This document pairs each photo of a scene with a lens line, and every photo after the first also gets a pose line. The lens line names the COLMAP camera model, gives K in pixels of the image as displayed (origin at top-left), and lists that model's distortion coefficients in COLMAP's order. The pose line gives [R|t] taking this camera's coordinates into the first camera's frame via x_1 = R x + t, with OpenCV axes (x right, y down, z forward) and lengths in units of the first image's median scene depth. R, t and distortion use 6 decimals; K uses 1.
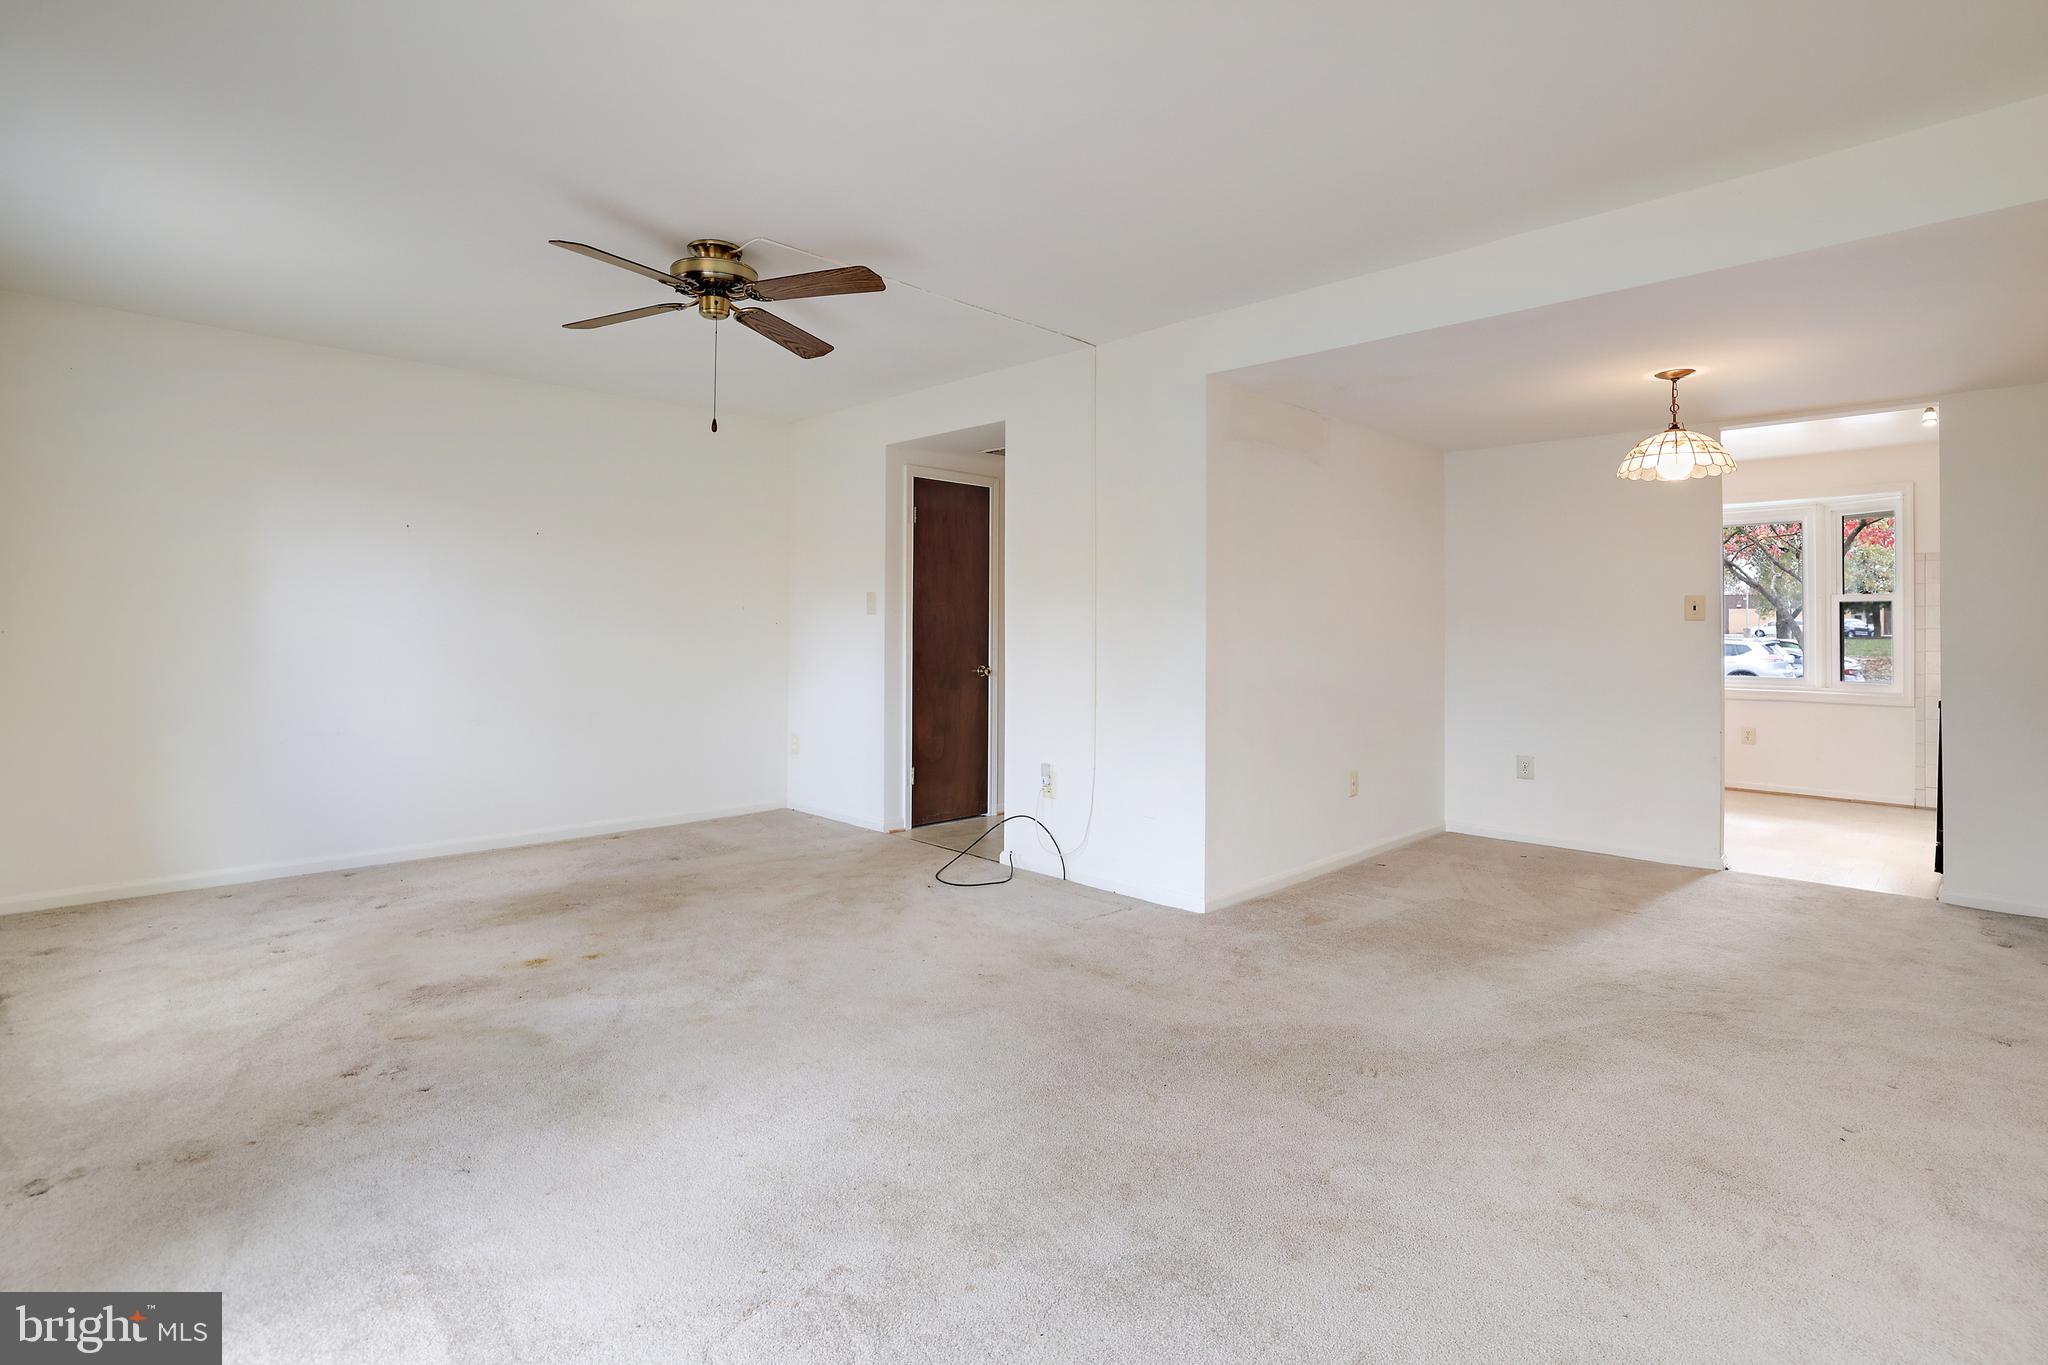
lens RADIAL K [[985.0, 0, 1033.4], [0, 985.0, 634.4], [0, 0, 1]] dist [-0.002662, 0.000840]
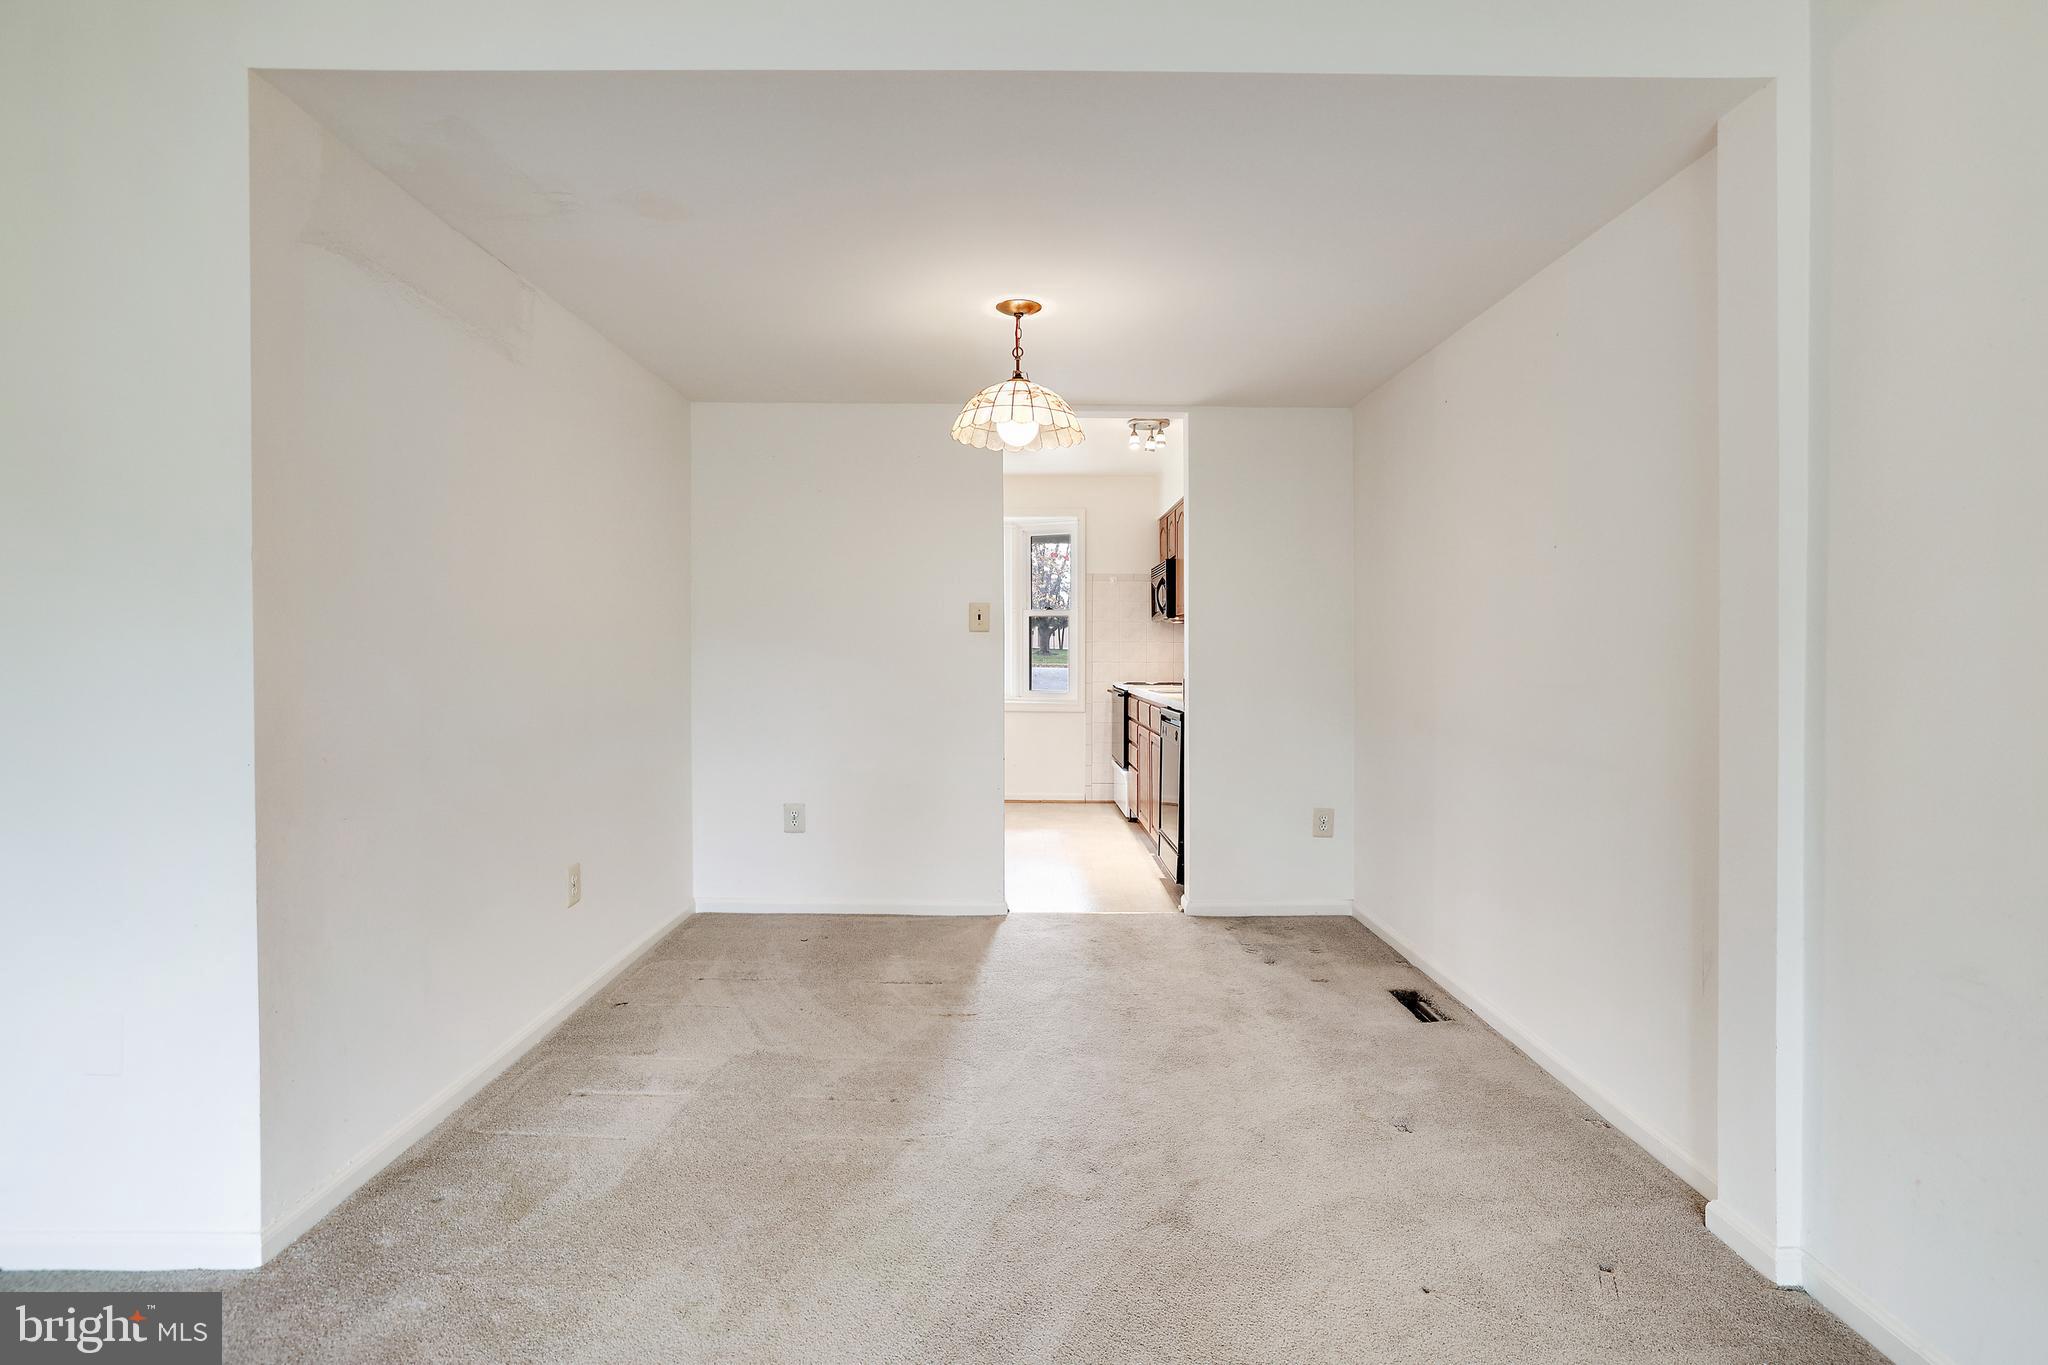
lens RADIAL K [[970.0, 0, 1020.9], [0, 970.0, 657.0], [0, 0, 1]] dist [-0.022765, 0.000485]
pose [[0.708099, -0.007004, 0.706078, 0.099657], [-0.001081, 0.999939, 0.011004, -0.000800], [-0.706112, -0.008555, 0.708048, 0.387417]]
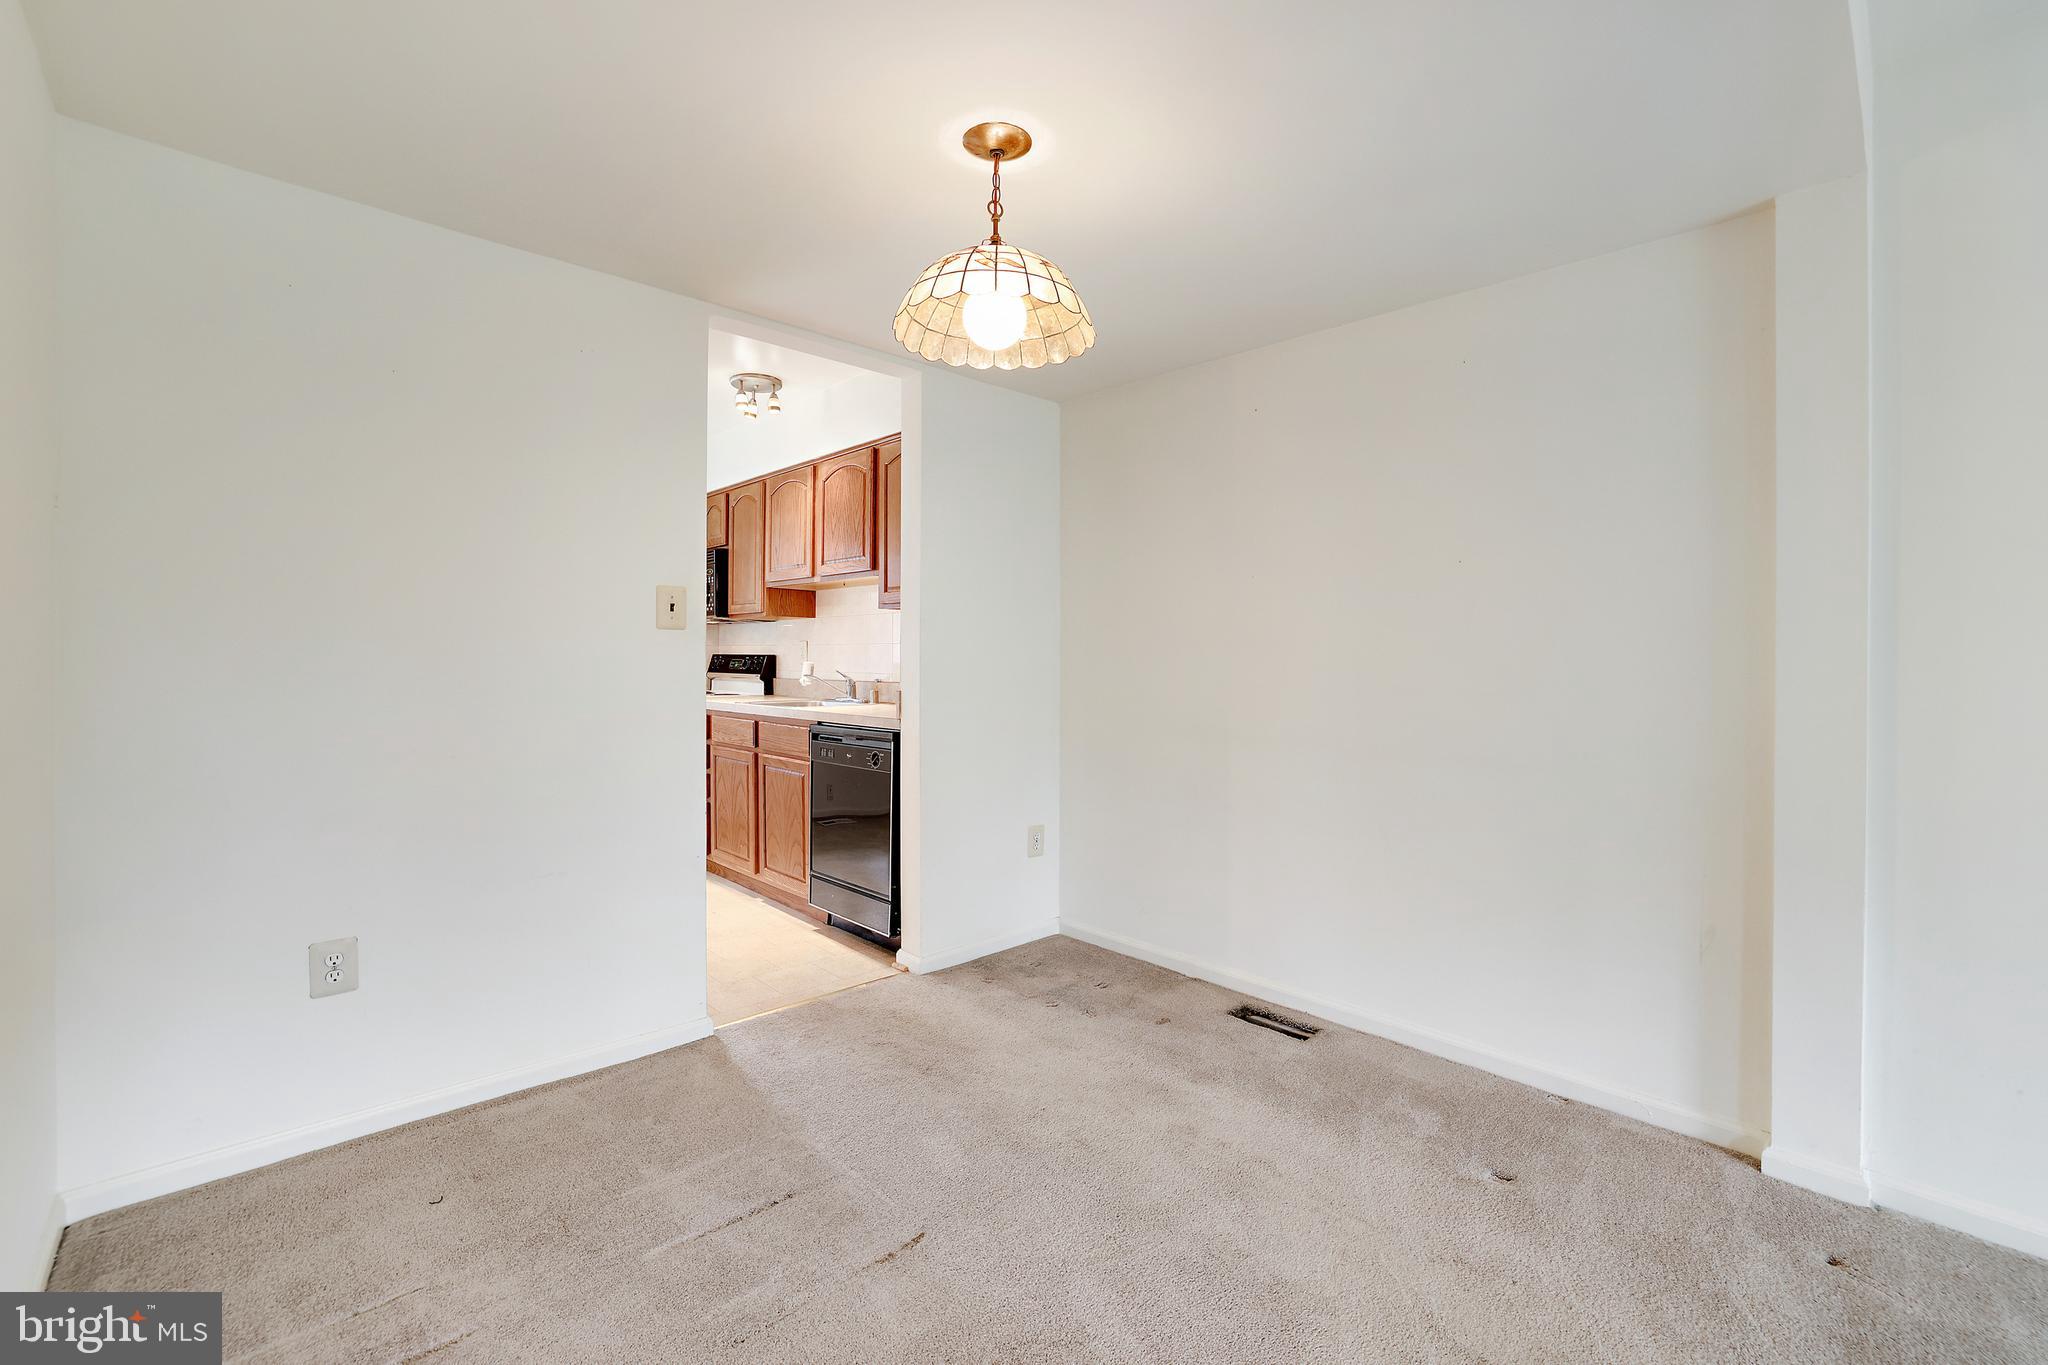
lens RADIAL K [[868.4, 0, 1016.9], [0, 868.4, 657.5], [0, 0, 1]] dist [-0.053058, 0.017401]
pose [[0.037541, -0.008710, 0.999257, 0.177301], [-0.010108, 0.999908, 0.009095, -0.003503], [-0.999244, -0.010441, 0.037449, 0.812817]]
